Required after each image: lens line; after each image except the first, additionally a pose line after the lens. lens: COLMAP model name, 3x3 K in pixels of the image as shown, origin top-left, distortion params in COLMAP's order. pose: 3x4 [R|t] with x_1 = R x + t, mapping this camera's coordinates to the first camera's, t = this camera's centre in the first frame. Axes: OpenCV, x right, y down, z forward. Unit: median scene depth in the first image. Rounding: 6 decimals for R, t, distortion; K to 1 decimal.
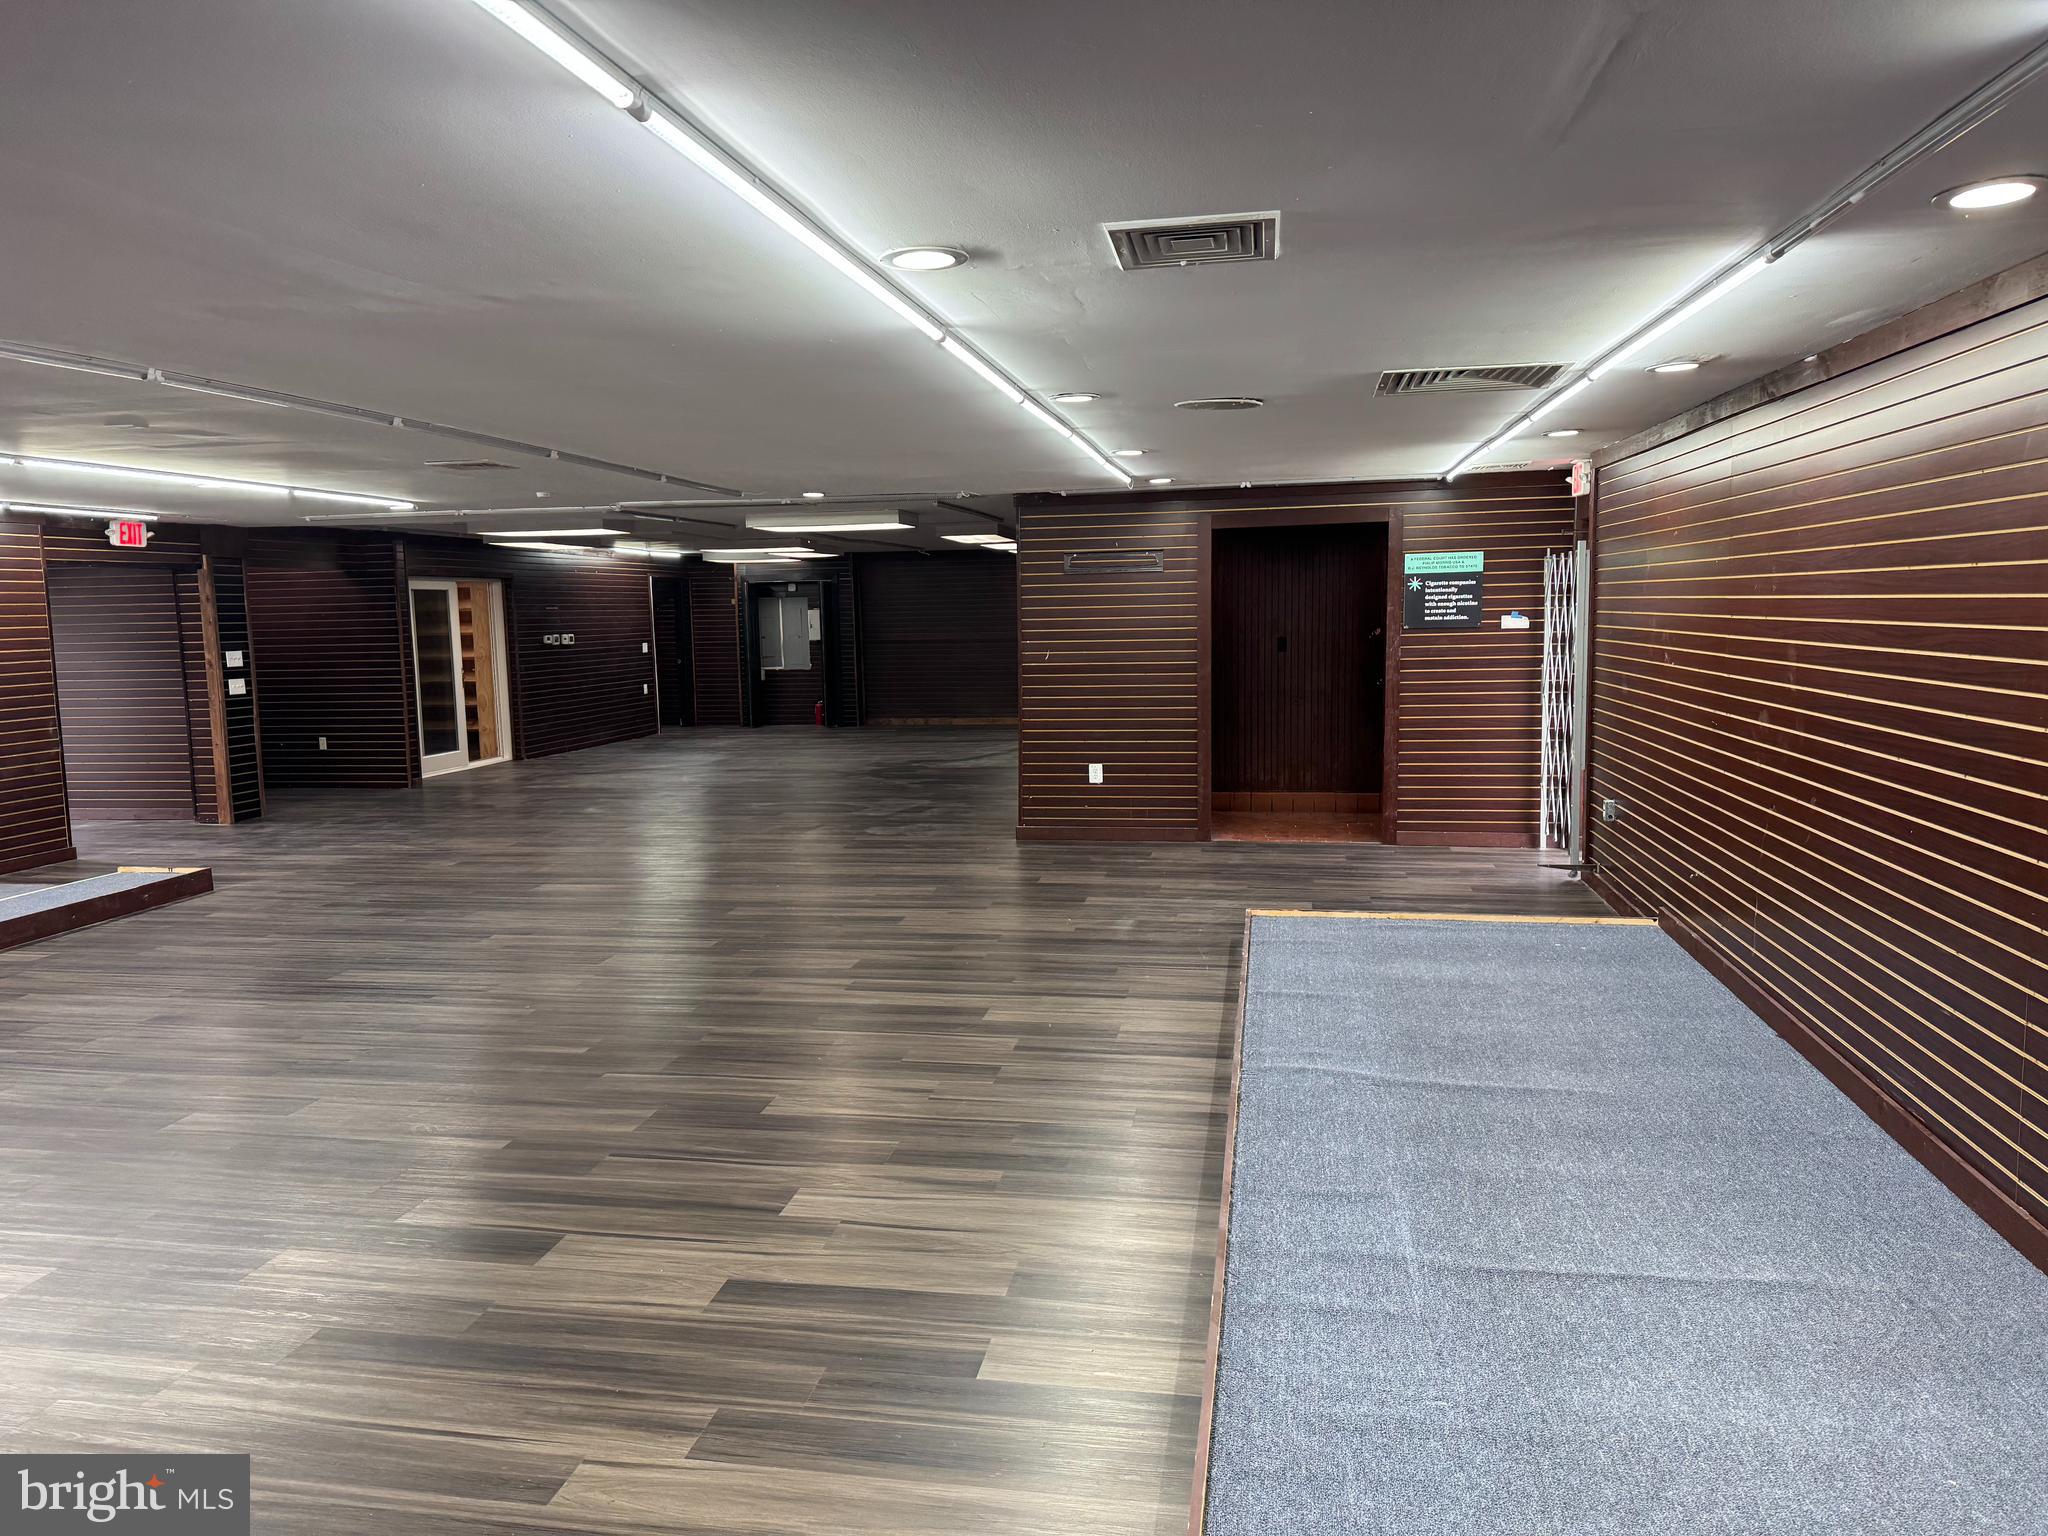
lens RADIAL K [[1418.6, 0, 1023.2], [0, 1418.6, 773.4], [0, 0, 1]] dist [0.125503, -0.195647]
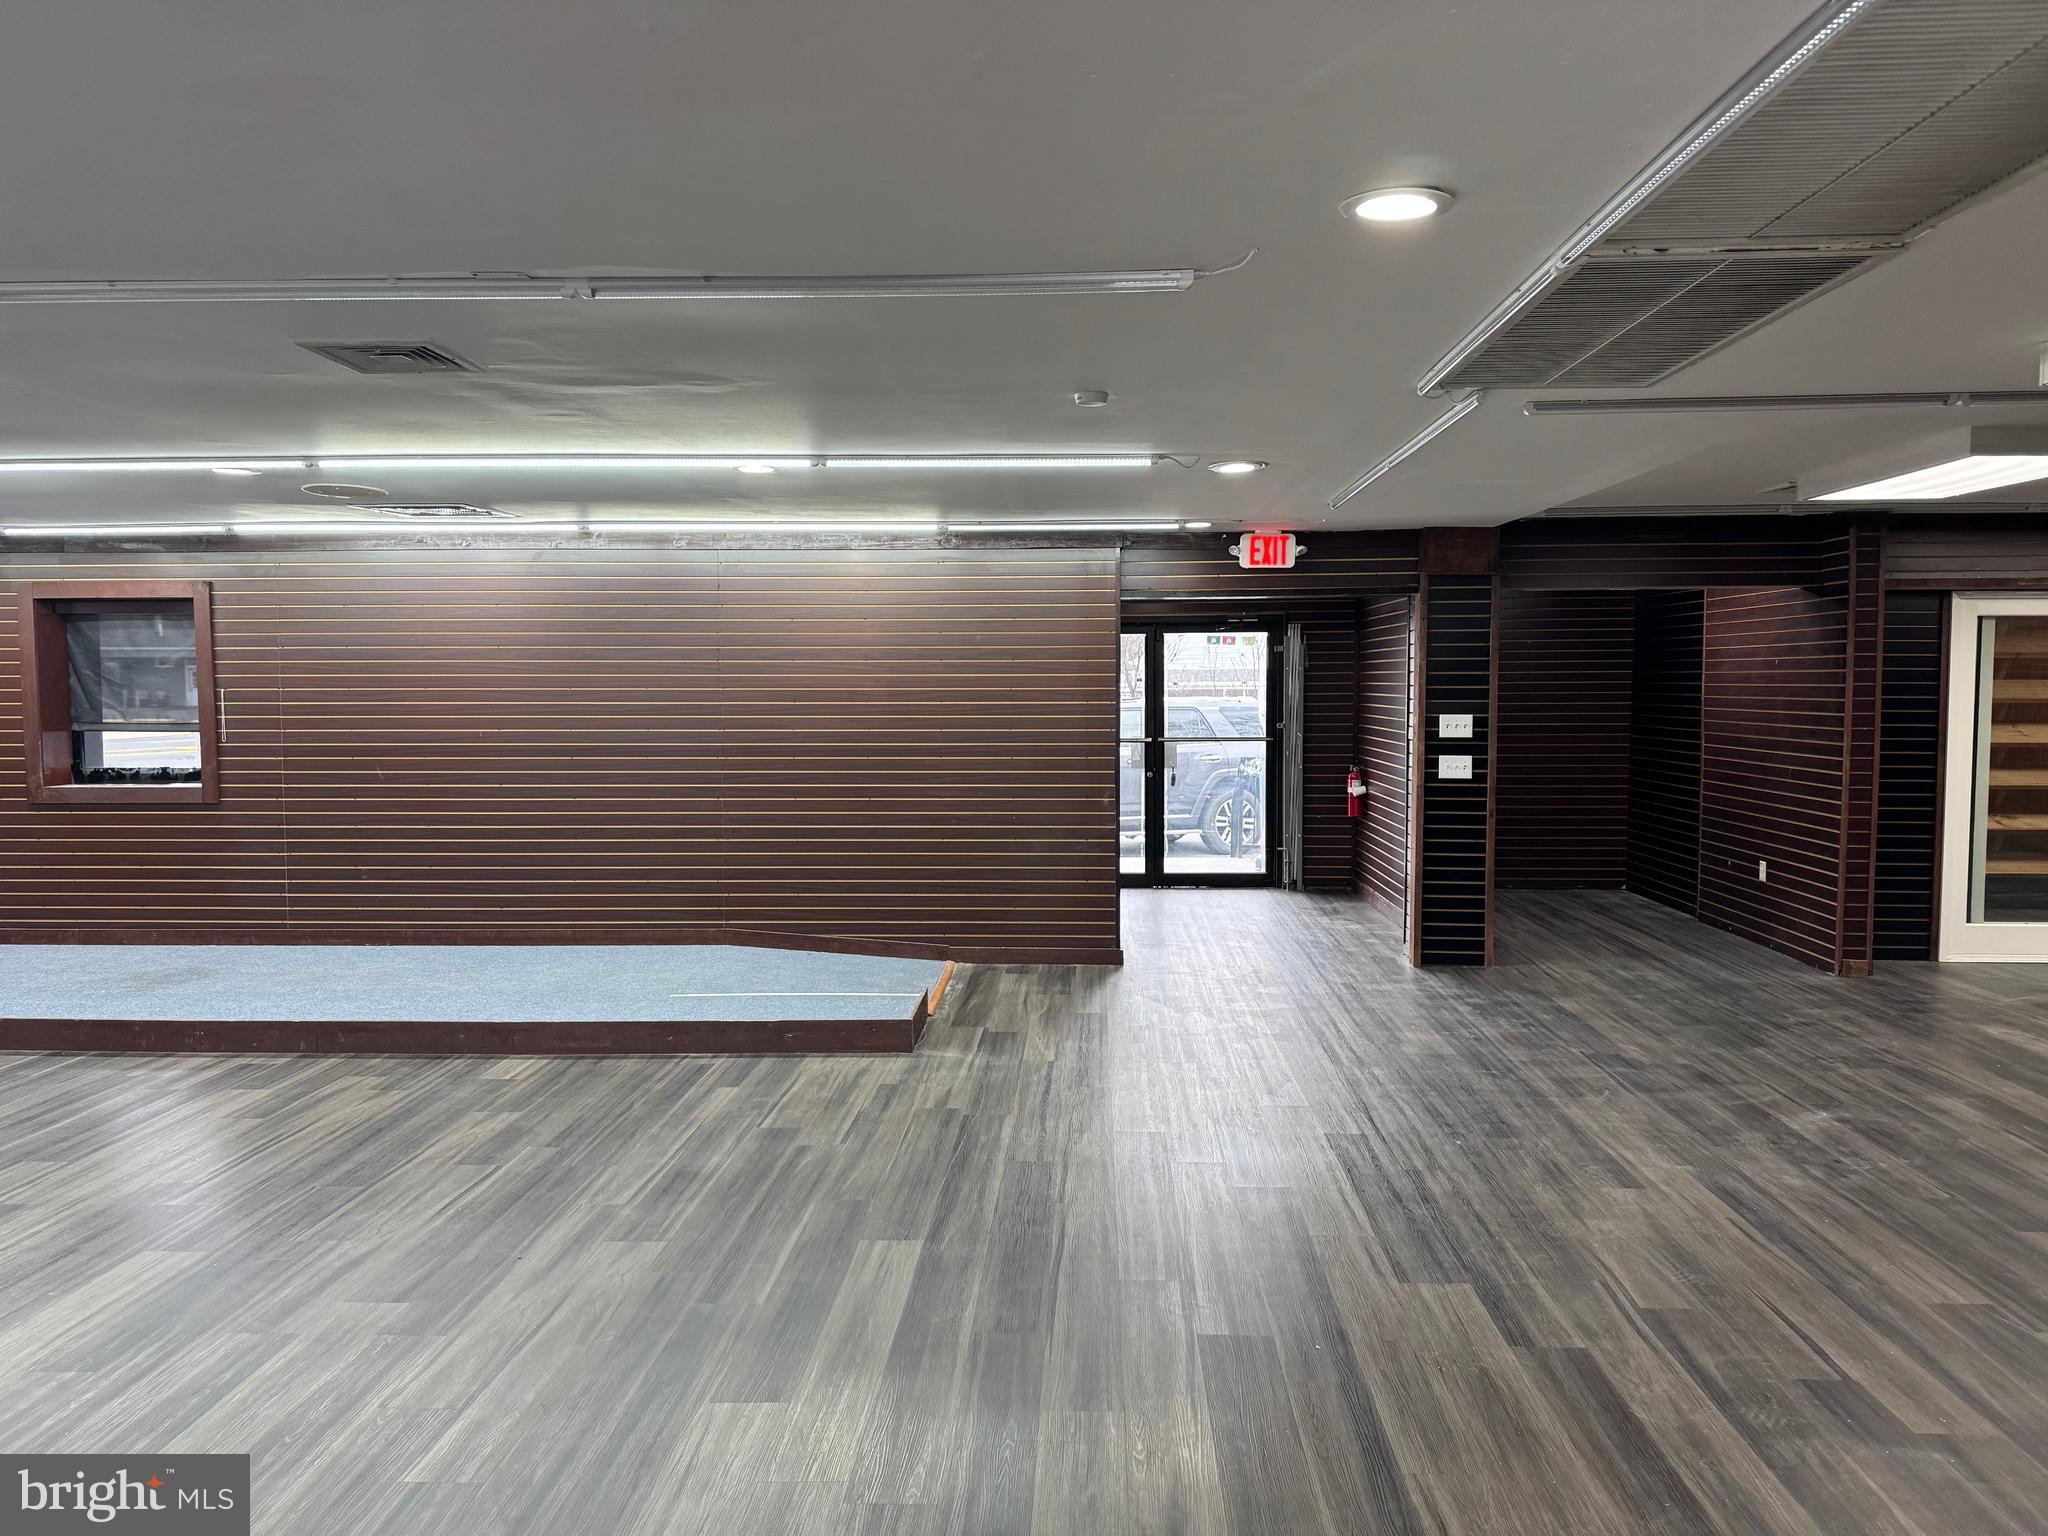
lens RADIAL K [[1418.6, 0, 1023.2], [0, 1418.6, 773.4], [0, 0, 1]] dist [0.125503, -0.195647]
pose [[0.129450, 0.085332, -0.987907, 0.096669], [-0.113969, 0.990968, 0.070663, -0.088323], [0.985015, 0.103443, 0.138006, 0.773025]]
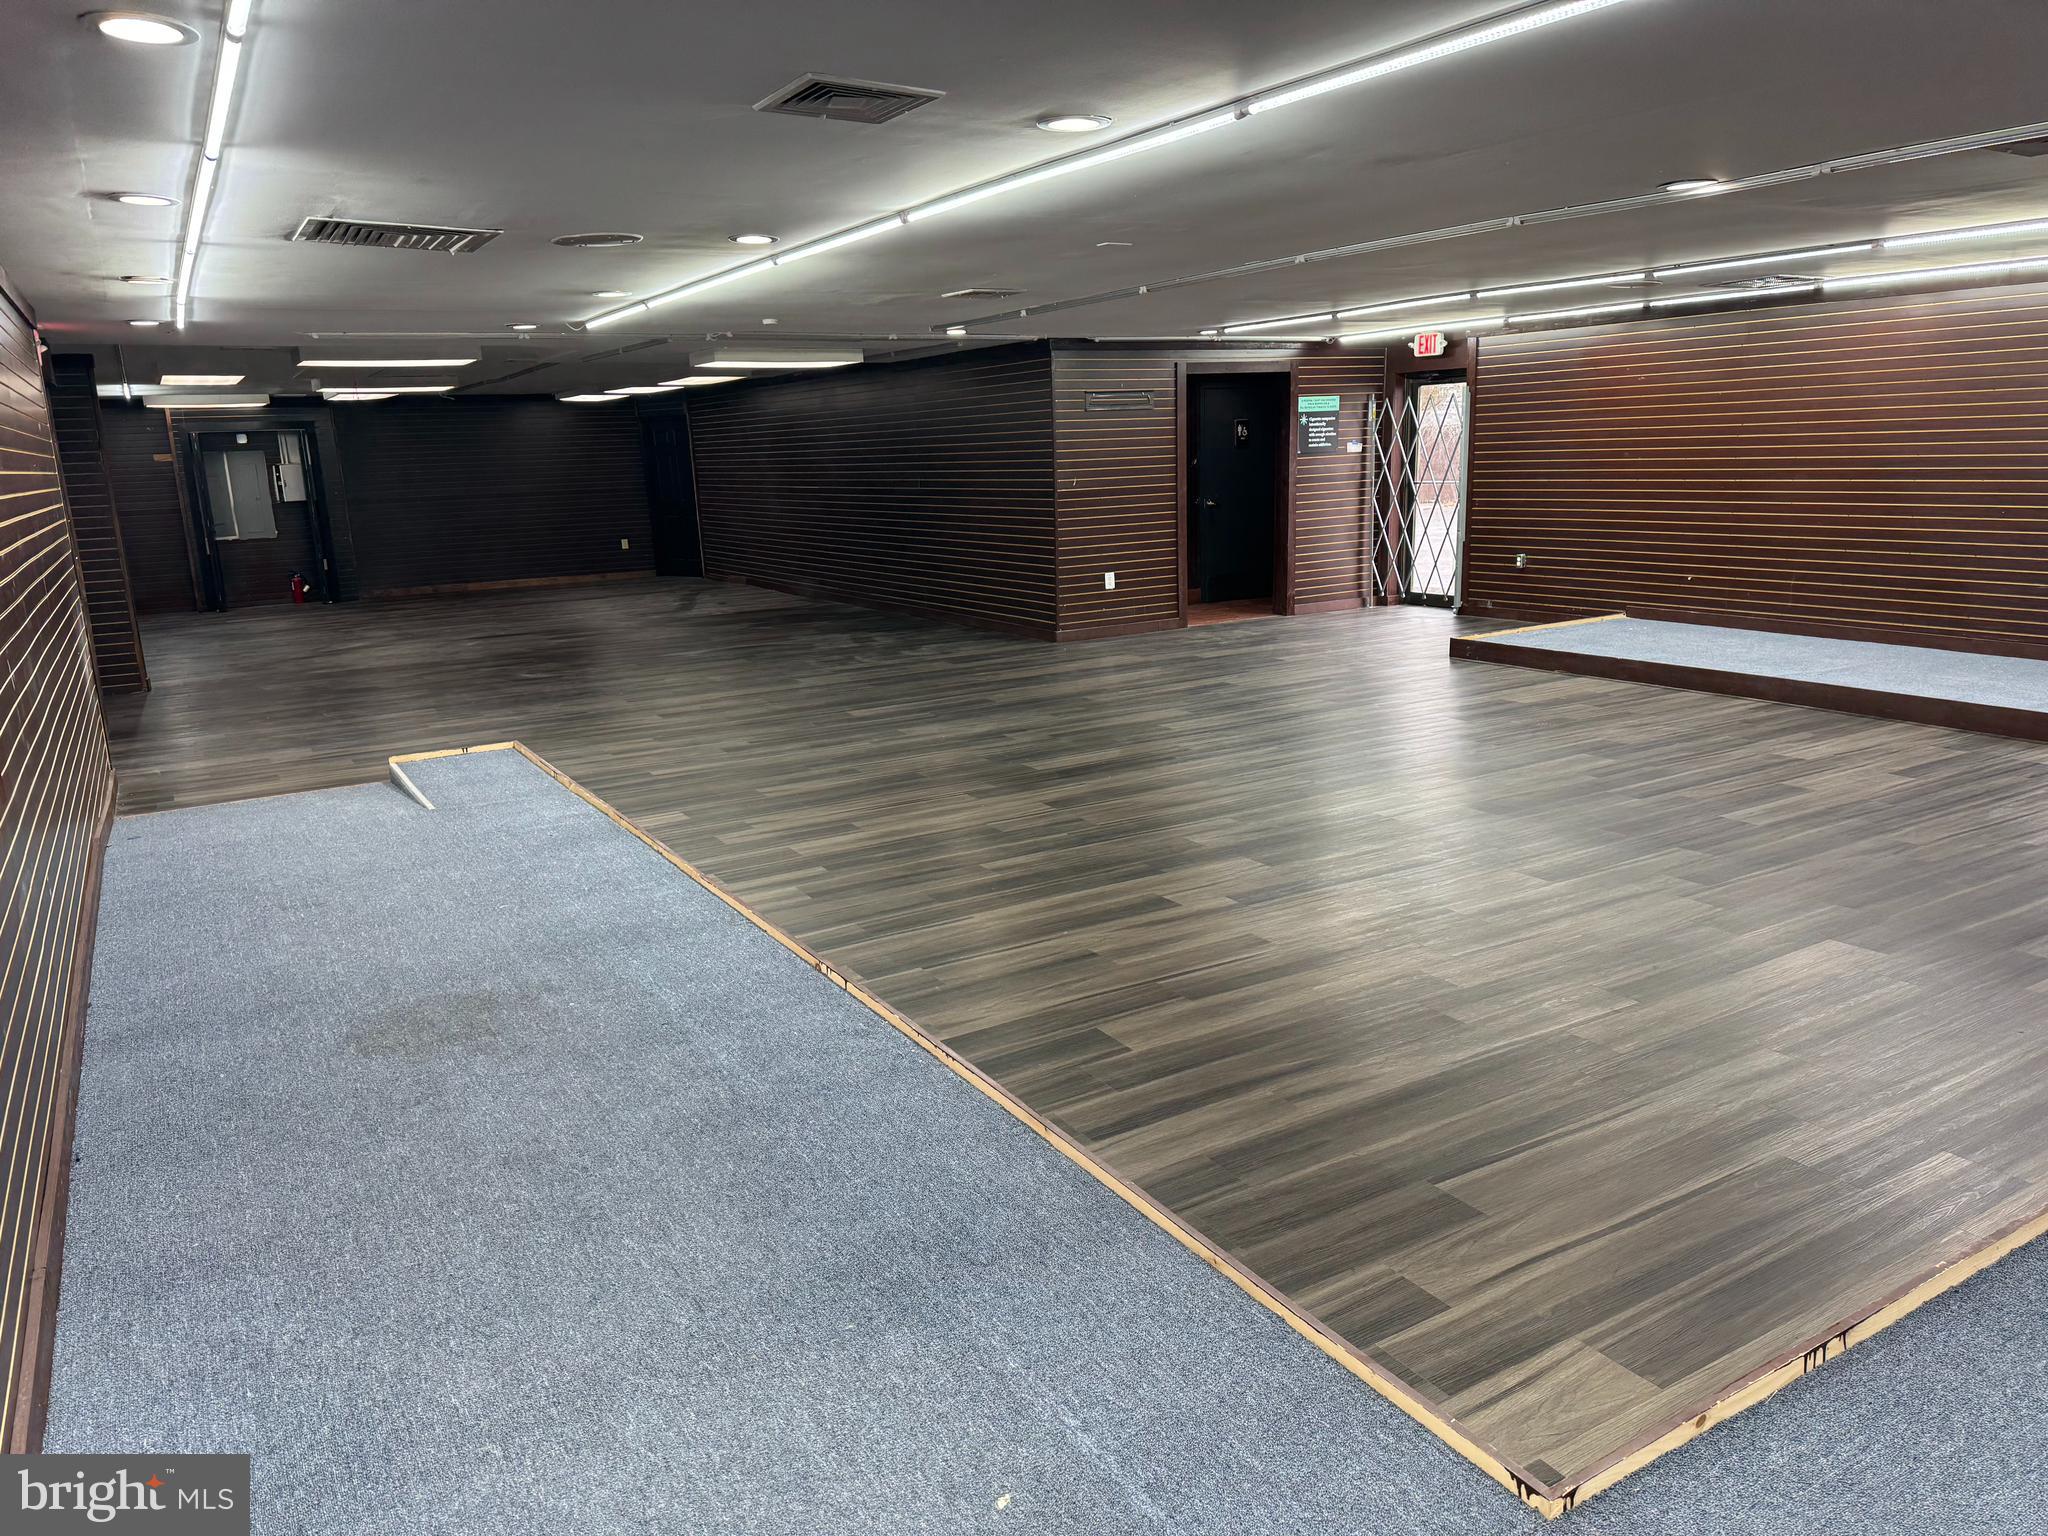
lens RADIAL K [[1418.6, 0, 1023.2], [0, 1418.6, 773.4], [0, 0, 1]] dist [0.125503, -0.195647]
pose [[0.757779, -0.152304, 0.634488, -0.733775], [0.096311, 0.987834, 0.122096, 0.006818], [-0.645364, -0.031413, 0.763229, 0.105612]]
